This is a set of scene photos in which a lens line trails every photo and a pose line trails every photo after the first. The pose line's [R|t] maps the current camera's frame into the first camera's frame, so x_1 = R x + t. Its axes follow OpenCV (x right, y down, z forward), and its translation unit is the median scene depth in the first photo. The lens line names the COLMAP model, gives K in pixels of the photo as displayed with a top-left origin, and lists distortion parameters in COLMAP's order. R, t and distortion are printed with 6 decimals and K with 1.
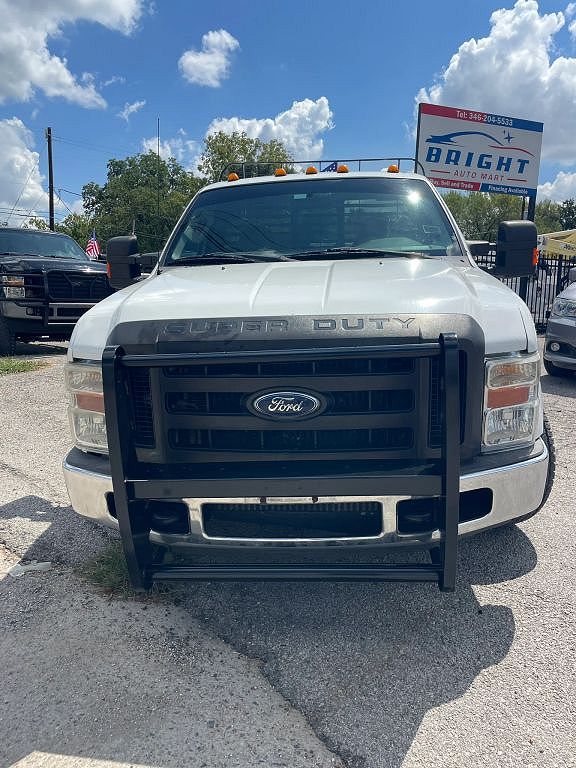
lens RADIAL K [[602.4, 0, 288.0], [0, 602.4, 384.0], [0, 0, 1]] dist [0.076673, -0.116603]
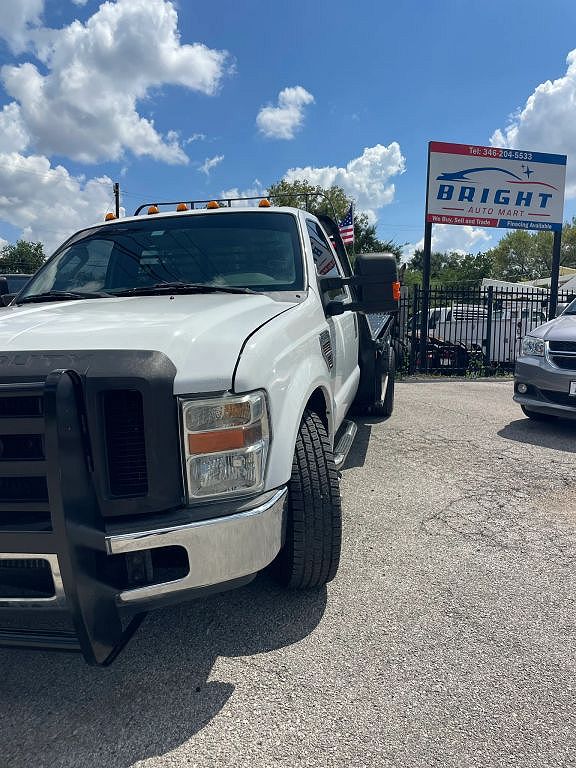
lens RADIAL K [[602.4, 0, 288.0], [0, 602.4, 384.0], [0, 0, 1]] dist [0.076673, -0.116603]
pose [[0.992728, -0.000122, -0.120381, 0.101072], [-0.008111, 0.997659, -0.067900, -0.000845], [0.120107, 0.068383, 0.990403, 0.022139]]
